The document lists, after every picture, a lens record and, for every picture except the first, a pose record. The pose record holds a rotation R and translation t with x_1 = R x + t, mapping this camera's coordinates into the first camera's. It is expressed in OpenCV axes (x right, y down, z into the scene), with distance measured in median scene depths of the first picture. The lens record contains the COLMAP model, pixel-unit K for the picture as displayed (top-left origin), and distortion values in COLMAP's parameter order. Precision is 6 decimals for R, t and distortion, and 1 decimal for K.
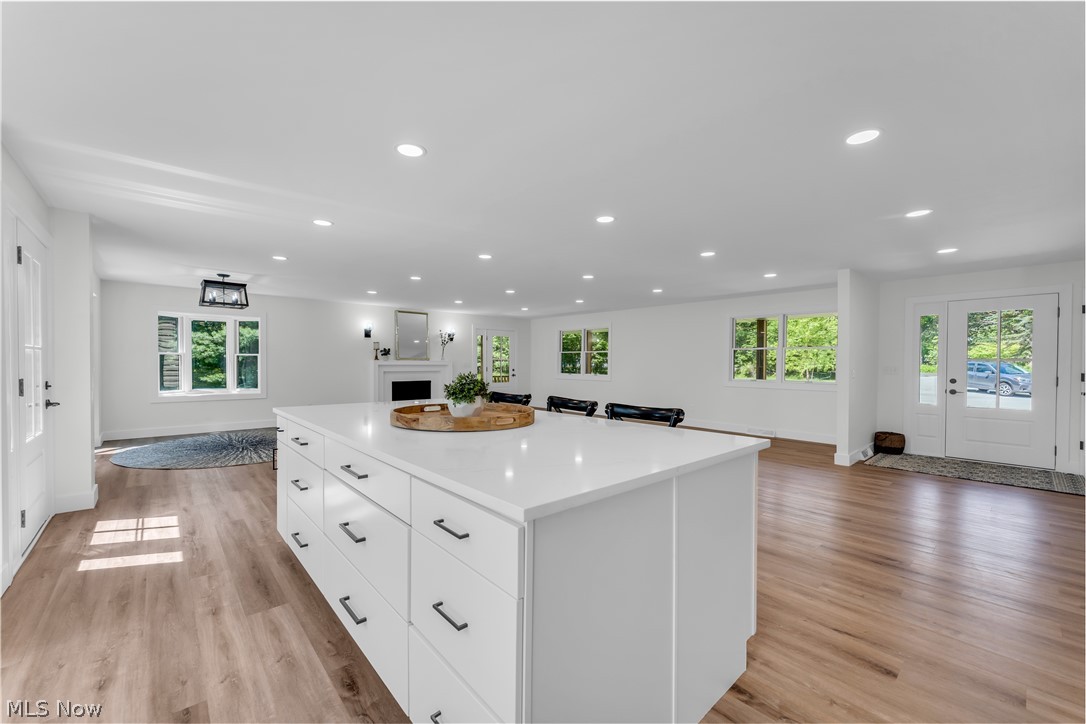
lens RADIAL K [[441.6, 0, 542.4], [0, 441.6, 358.8], [0, 0, 1]] dist [0.000711, -0.000099]
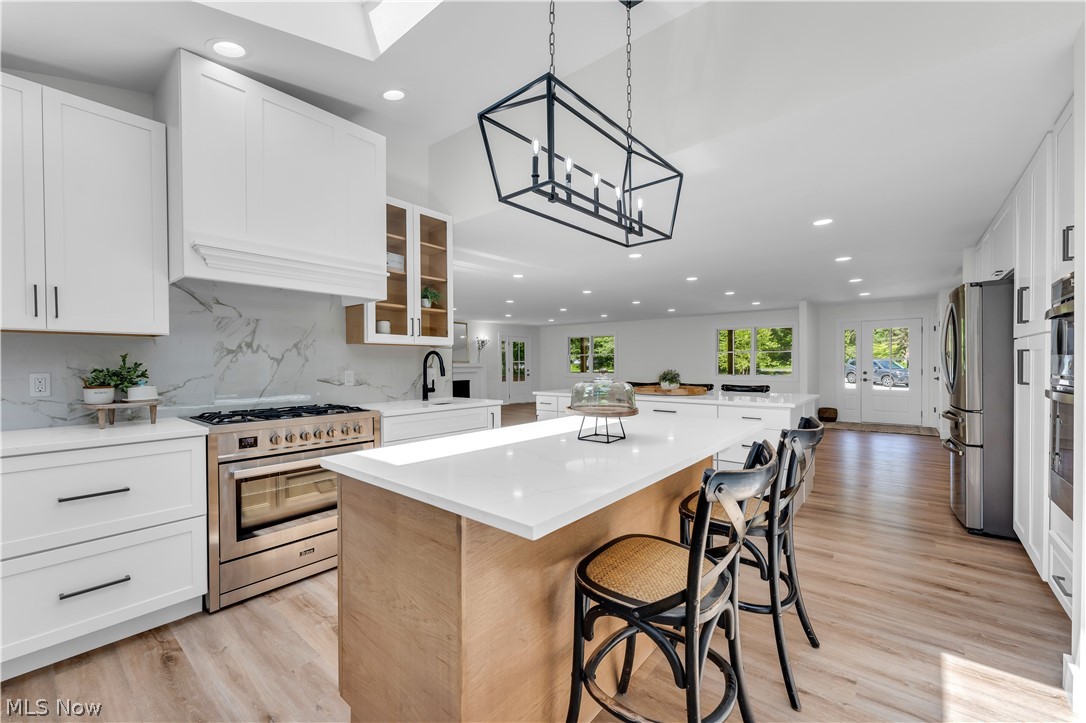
lens RADIAL K [[441.6, 0, 543.2], [0, 441.6, 366.8], [0, 0, 1]] dist [0.000711, -0.000099]
pose [[0.988698, -0.011308, 0.149495, -0.251162], [0.008933, 0.999823, 0.016550, -0.004451], [-0.149655, -0.015027, 0.988624, -0.217124]]
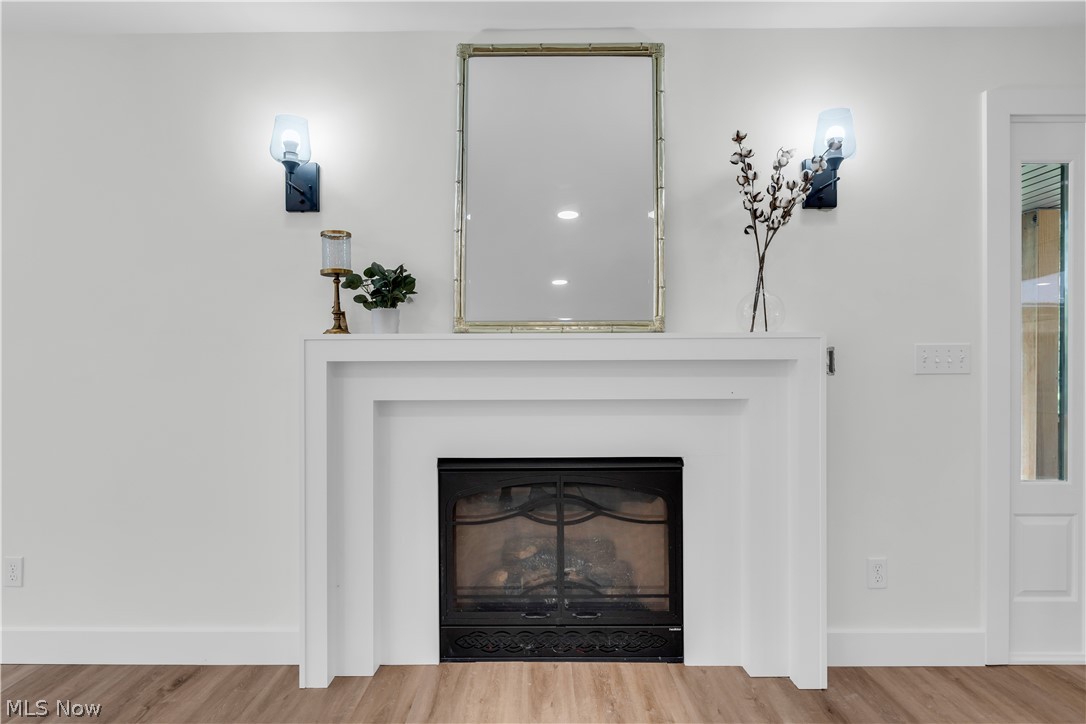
lens RADIAL K [[441.6, 0, 546.5], [0, 441.6, 362.6], [0, 0, 1]] dist [0.000711, -0.000099]
pose [[0.747342, -0.001281, -0.664439, -0.195039], [0.005269, 0.999978, 0.003999, 0.013821], [0.664419, -0.006490, 0.747332, 0.913349]]
